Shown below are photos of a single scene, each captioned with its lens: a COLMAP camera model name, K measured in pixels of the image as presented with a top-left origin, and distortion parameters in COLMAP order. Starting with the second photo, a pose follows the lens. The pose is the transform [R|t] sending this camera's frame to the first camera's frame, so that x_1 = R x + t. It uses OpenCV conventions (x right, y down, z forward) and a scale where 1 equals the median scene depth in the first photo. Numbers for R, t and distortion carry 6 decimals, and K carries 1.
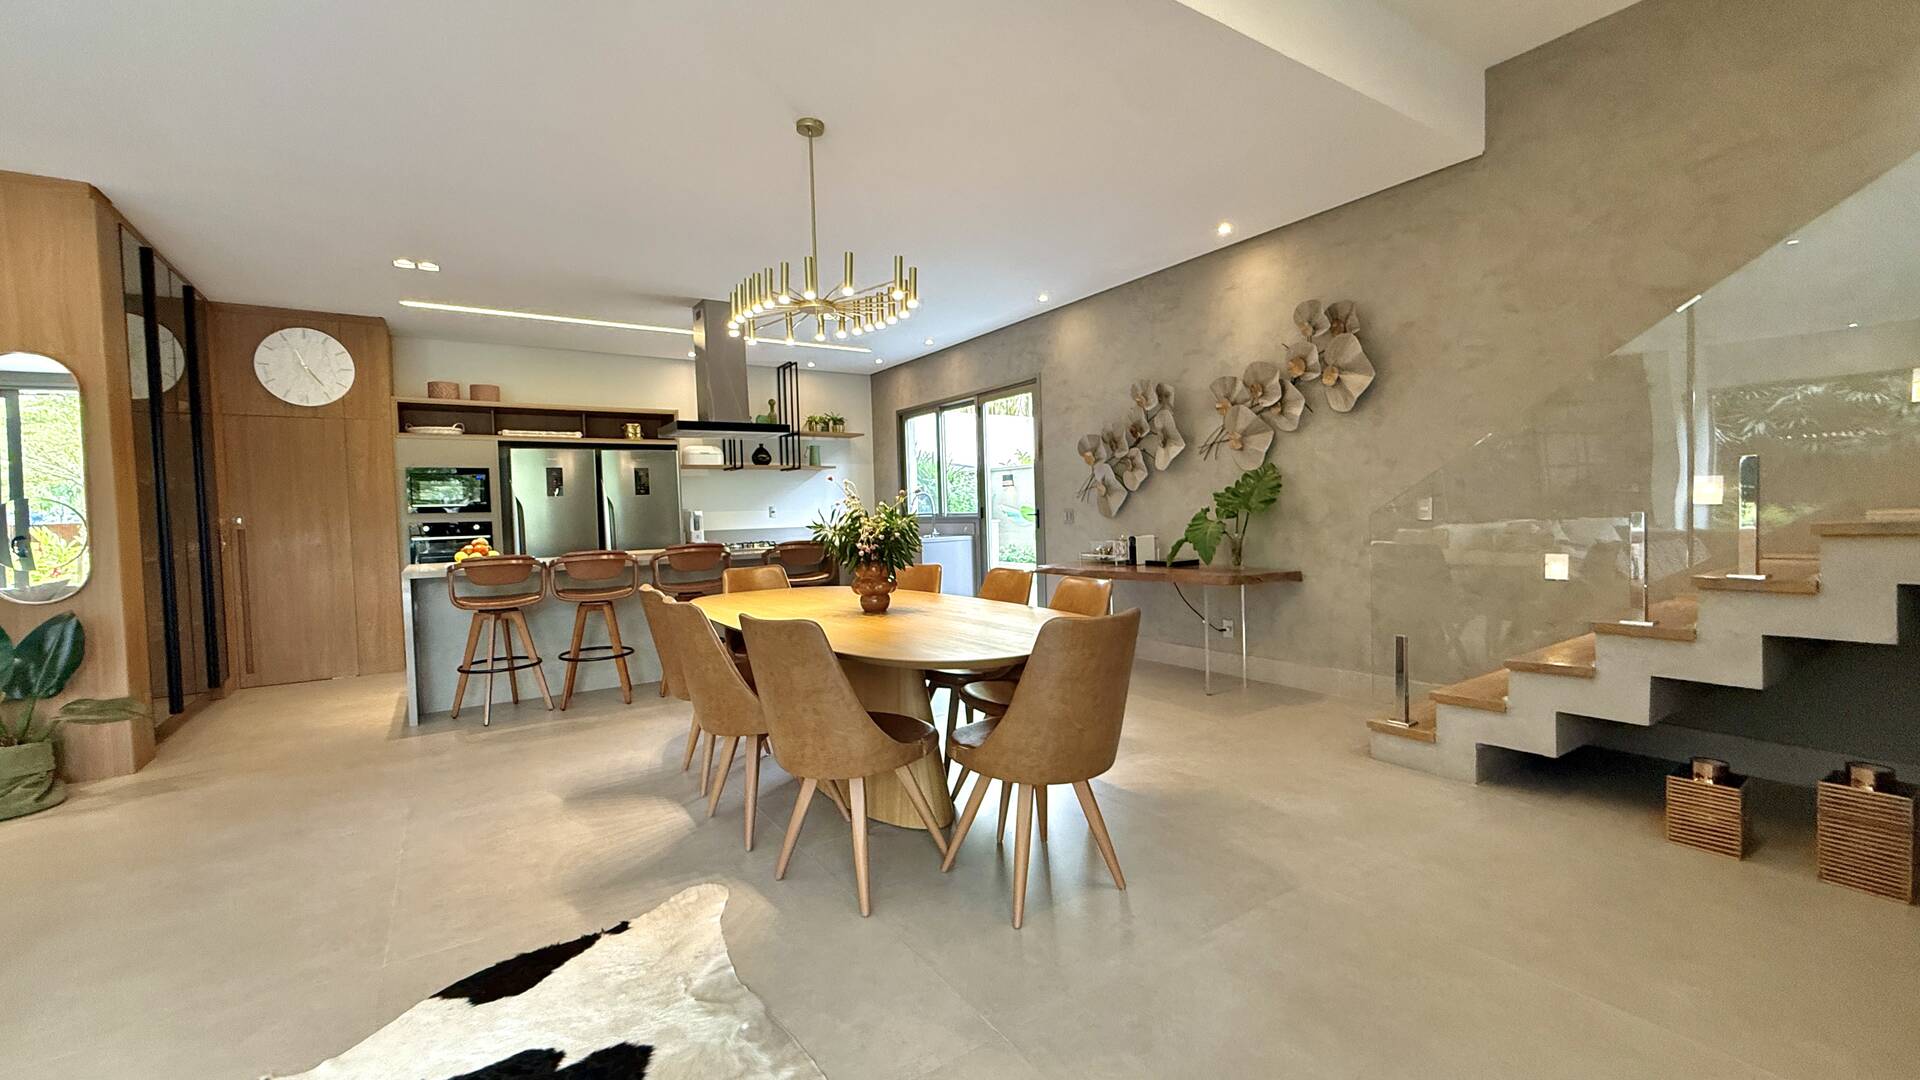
lens RADIAL K [[767.5, 0, 956.9], [0, 767.5, 536.5], [0, 0, 1]] dist [0.000348, -0.000360]
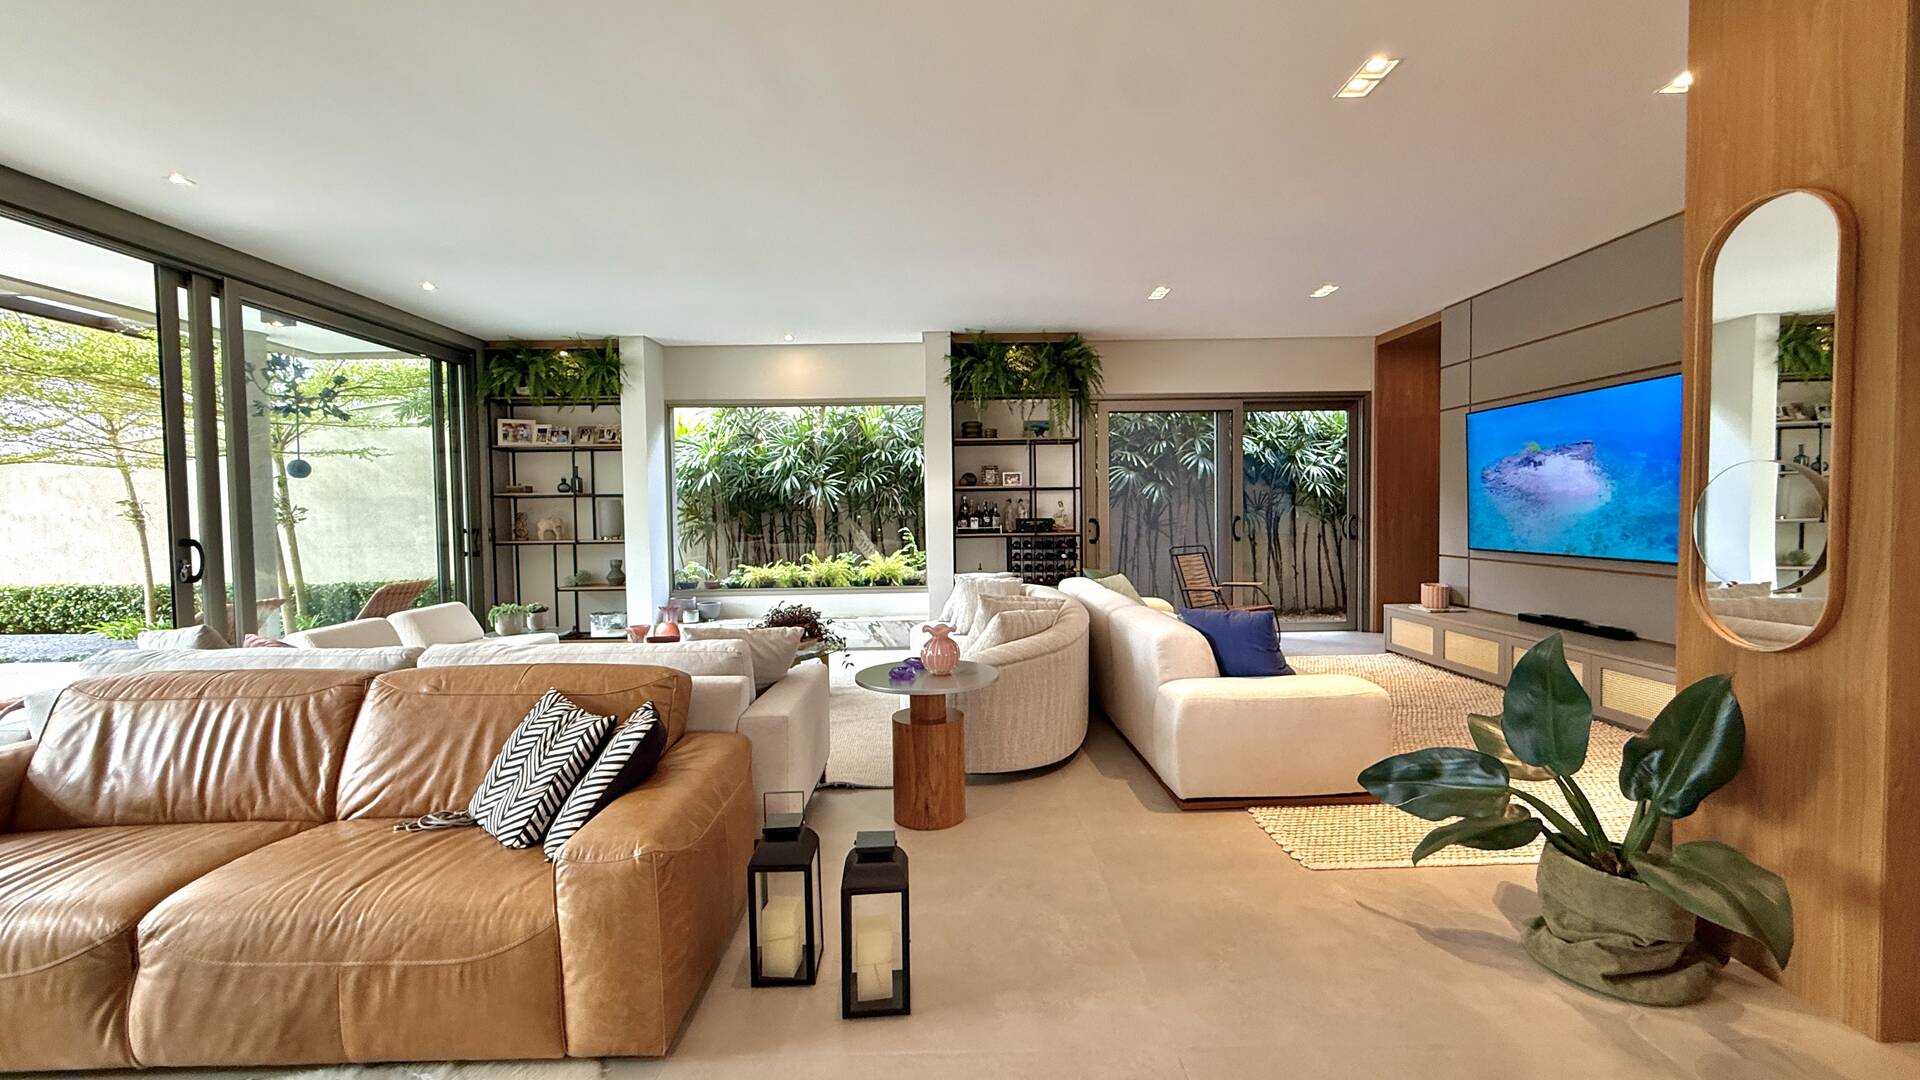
lens RADIAL K [[767.5, 0, 956.6], [0, 767.5, 538.4], [0, 0, 1]] dist [0.000348, -0.000360]
pose [[-0.534745, 0.069169, -0.842178, -0.220418], [0.004352, 0.996856, 0.079110, -0.021404], [0.845002, 0.038639, -0.533365, 0.421321]]
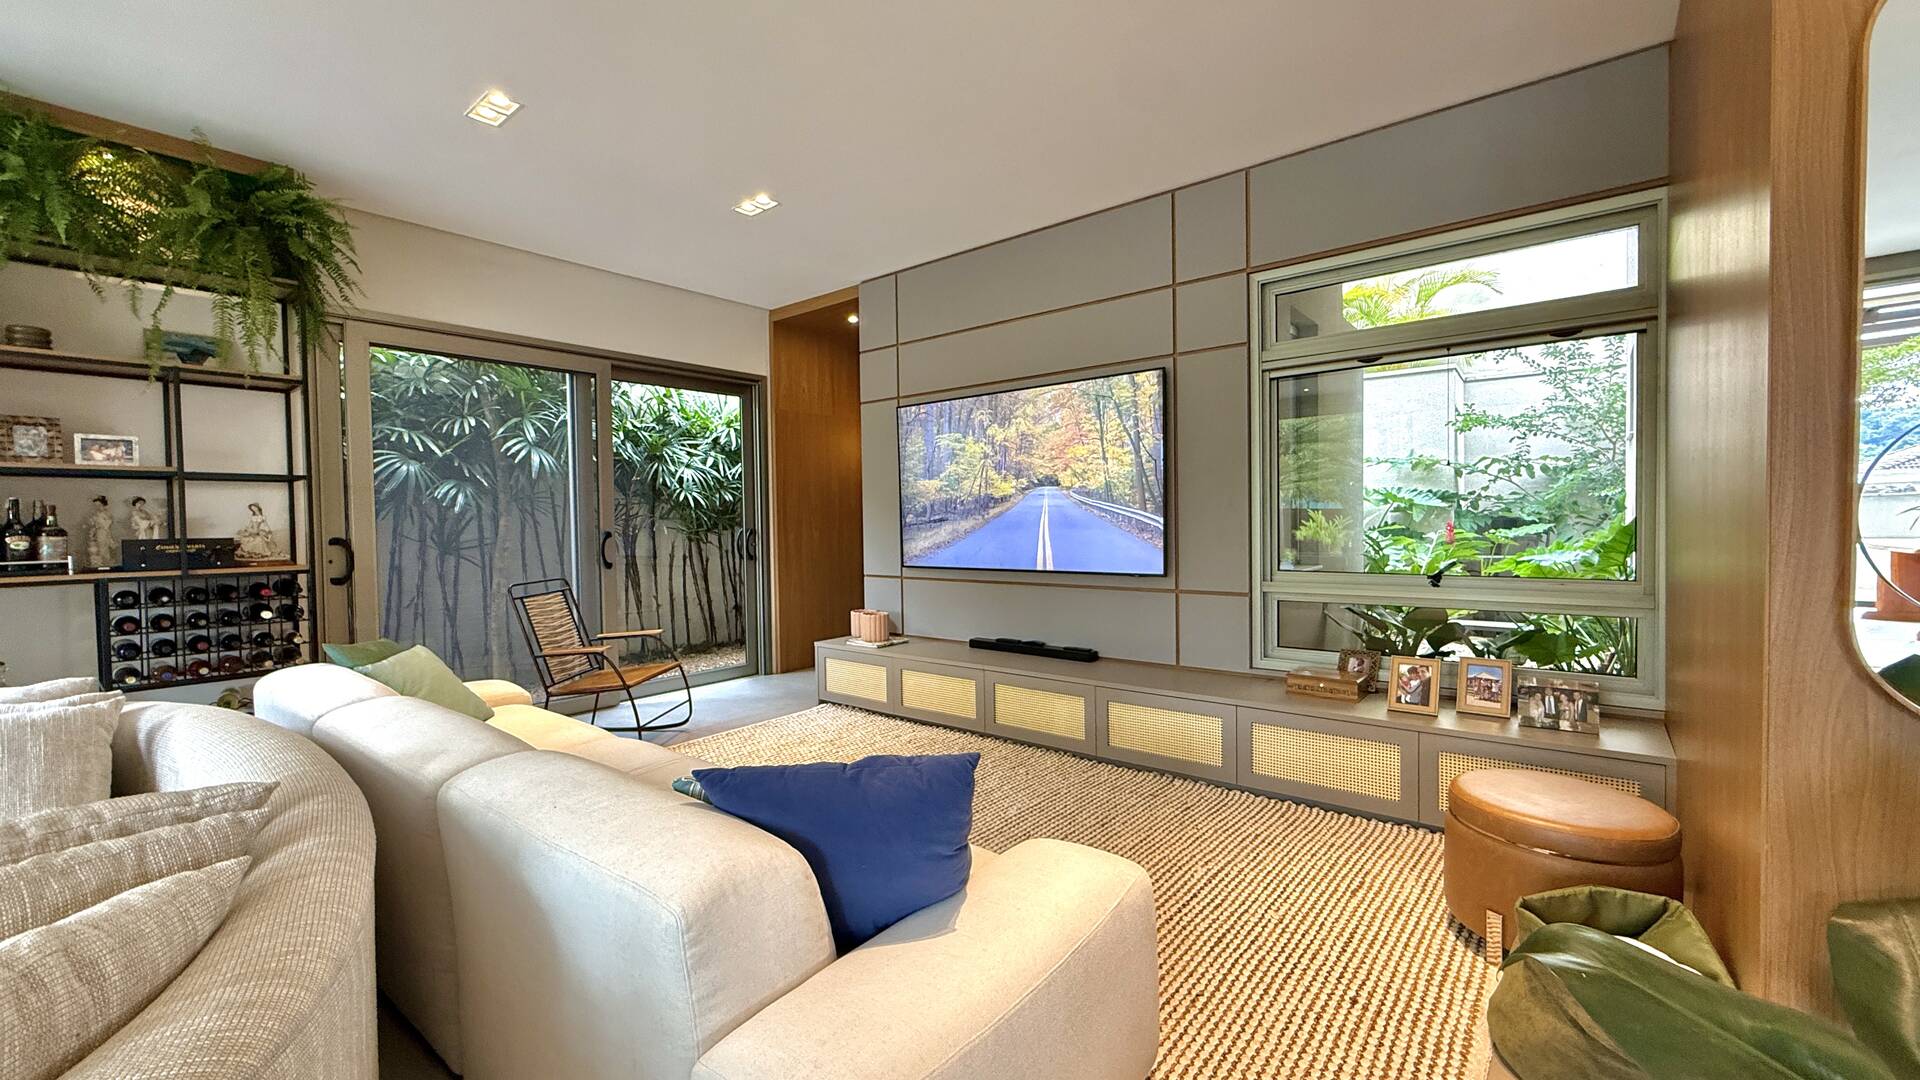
lens RADIAL K [[767.5, 0, 955.5], [0, 767.5, 540.2], [0, 0, 1]] dist [0.000348, -0.000360]
pose [[0.301942, 0.049748, -0.952027, -0.552998], [-0.022908, 0.998728, 0.044923, 0.002556], [0.953051, 0.008245, 0.302698, 0.270855]]
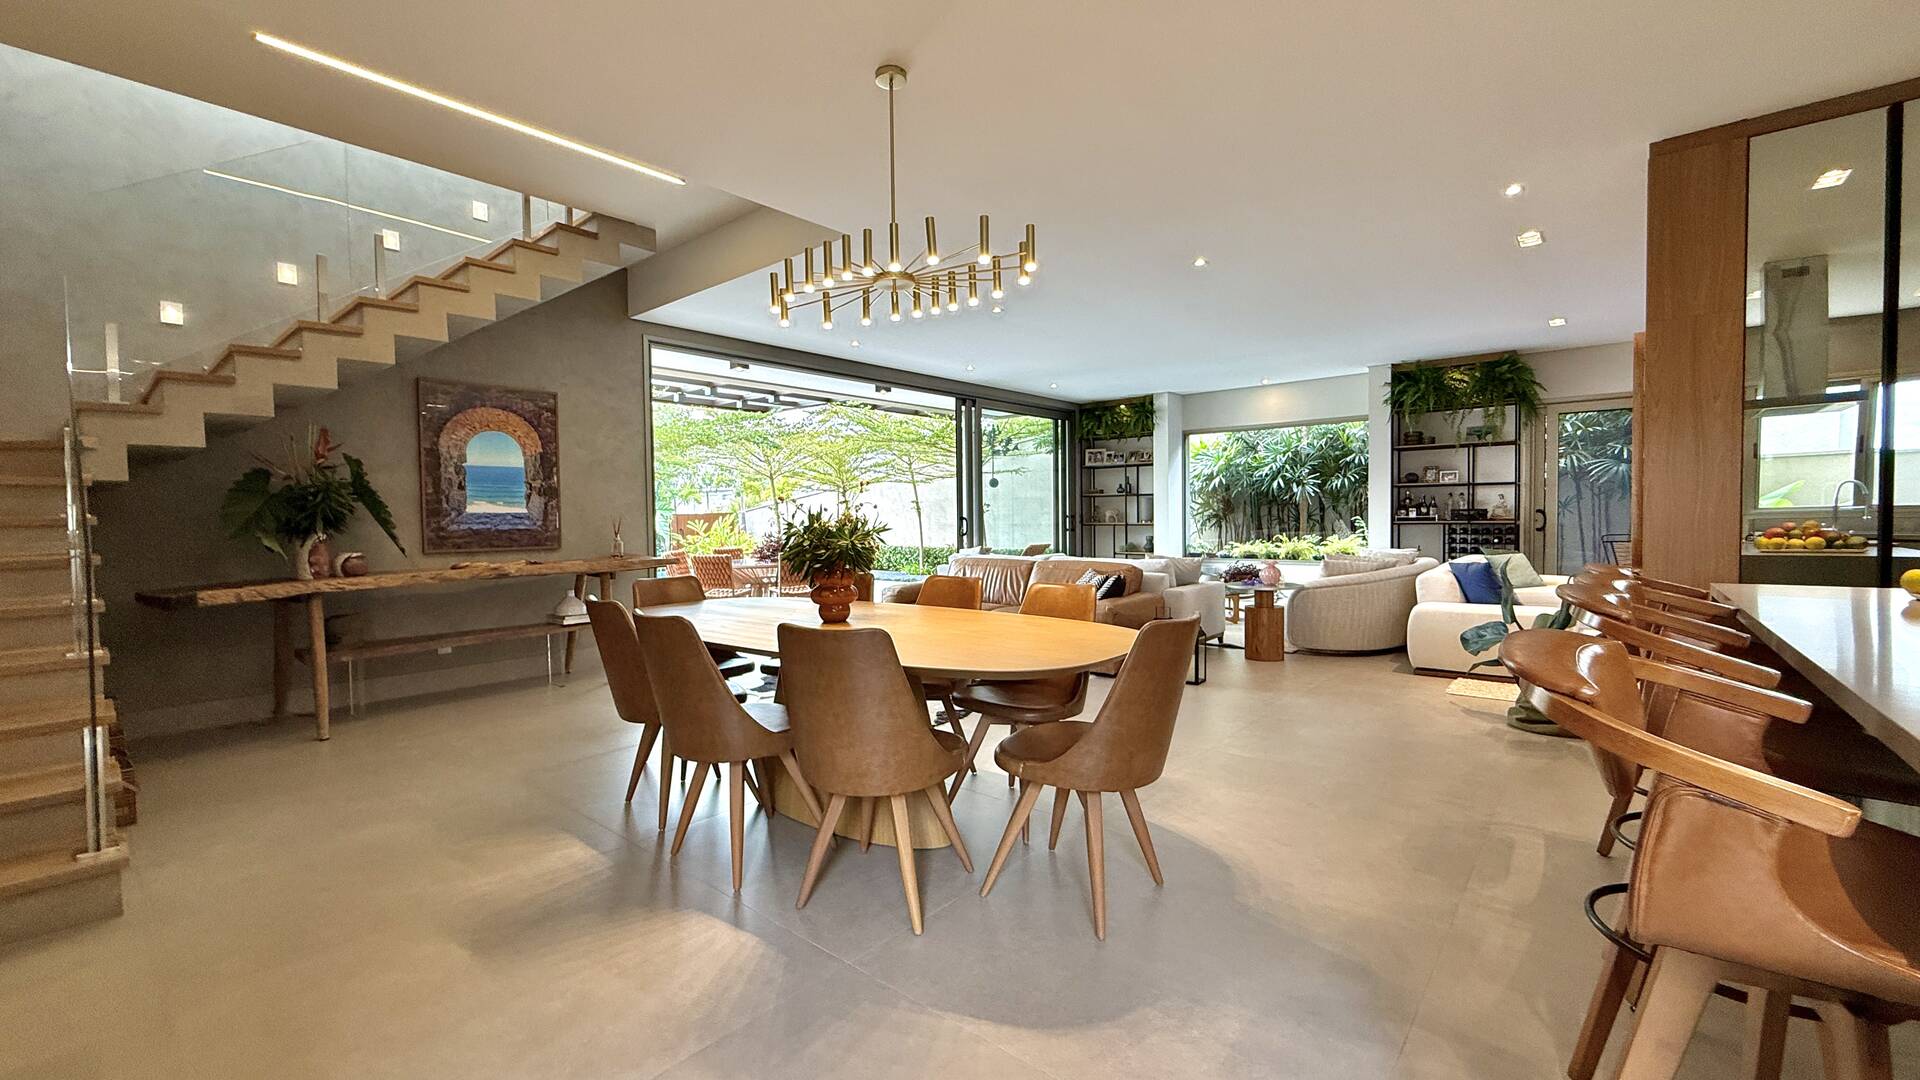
lens RADIAL K [[767.5, 0, 954.8], [0, 767.5, 537.6], [0, 0, 1]] dist [0.000348, -0.000360]
pose [[-0.958725, 0.051368, -0.279657, 0.003953], [0.033782, 0.997157, 0.067350, -0.031786], [0.282322, 0.055123, -0.957735, 0.923037]]
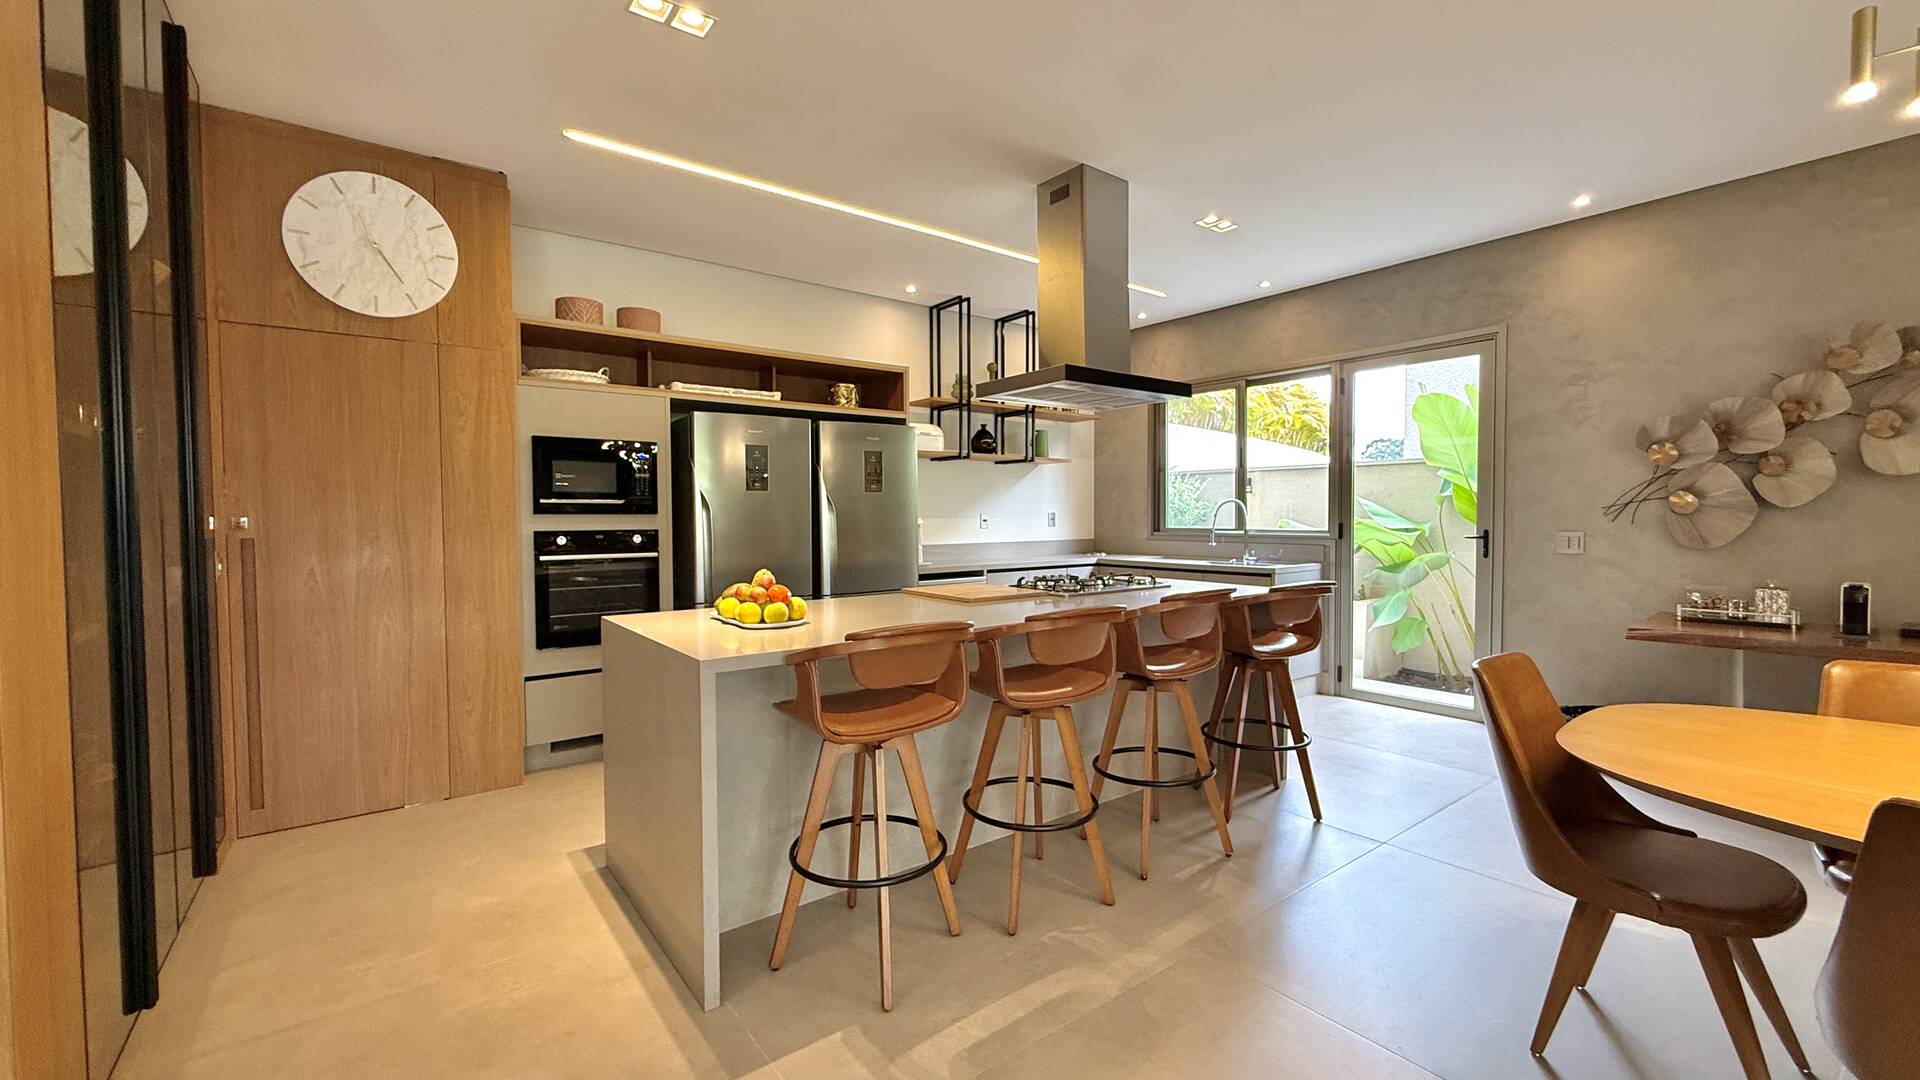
lens RADIAL K [[767.5, 0, 955.1], [0, 767.5, 536.1], [0, 0, 1]] dist [0.000348, -0.000360]
pose [[0.997620, 0.023368, 0.064873, -0.401259], [-0.022970, 0.999713, -0.006874, -0.014986], [-0.065015, 0.005368, 0.997870, 0.367246]]
